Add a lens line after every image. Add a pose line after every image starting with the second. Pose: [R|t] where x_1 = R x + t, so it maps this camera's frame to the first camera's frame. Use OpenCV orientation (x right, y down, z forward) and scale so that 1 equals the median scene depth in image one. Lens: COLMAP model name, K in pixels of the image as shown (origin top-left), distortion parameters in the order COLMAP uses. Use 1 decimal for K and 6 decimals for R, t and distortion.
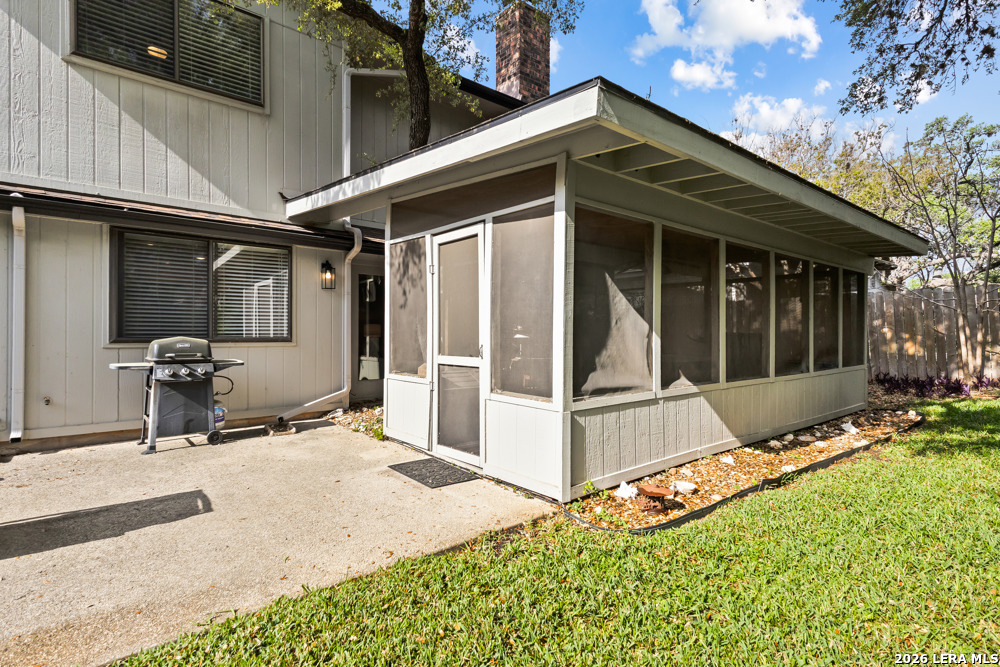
lens RADIAL K [[517.0, 0, 502.6], [0, 517.0, 335.3], [0, 0, 1]] dist [0.011225, -0.000663]
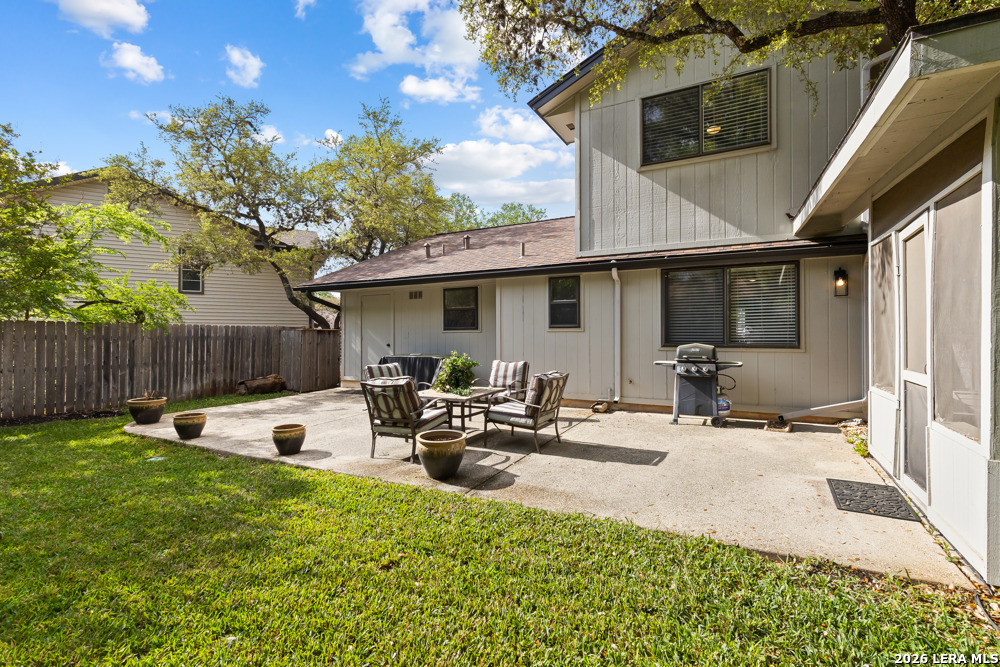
lens RADIAL K [[463.8, 0, 495.6], [0, 463.8, 332.6], [0, 0, 1]] dist [0.000074, 0.000163]
pose [[0.339200, -0.007283, -0.940686, 0.345379], [0.002656, 0.999973, -0.006784, -0.018574], [0.940710, -0.000198, 0.339210, 0.090368]]
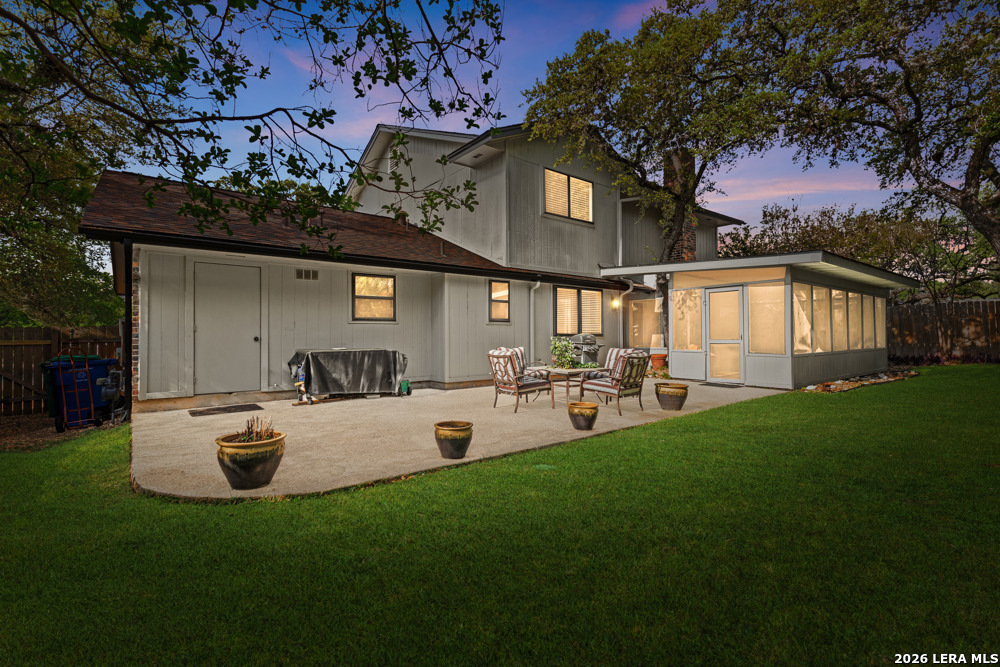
lens RADIAL K [[463.8, 0, 500.5], [0, 463.8, 332.2], [0, 0, 1]] dist [0.000074, 0.000163]
pose [[0.999209, -0.004727, -0.039496, -0.951741], [0.004300, 0.999932, -0.010884, 0.020179], [0.039545, 0.010706, 0.999160, -1.103090]]
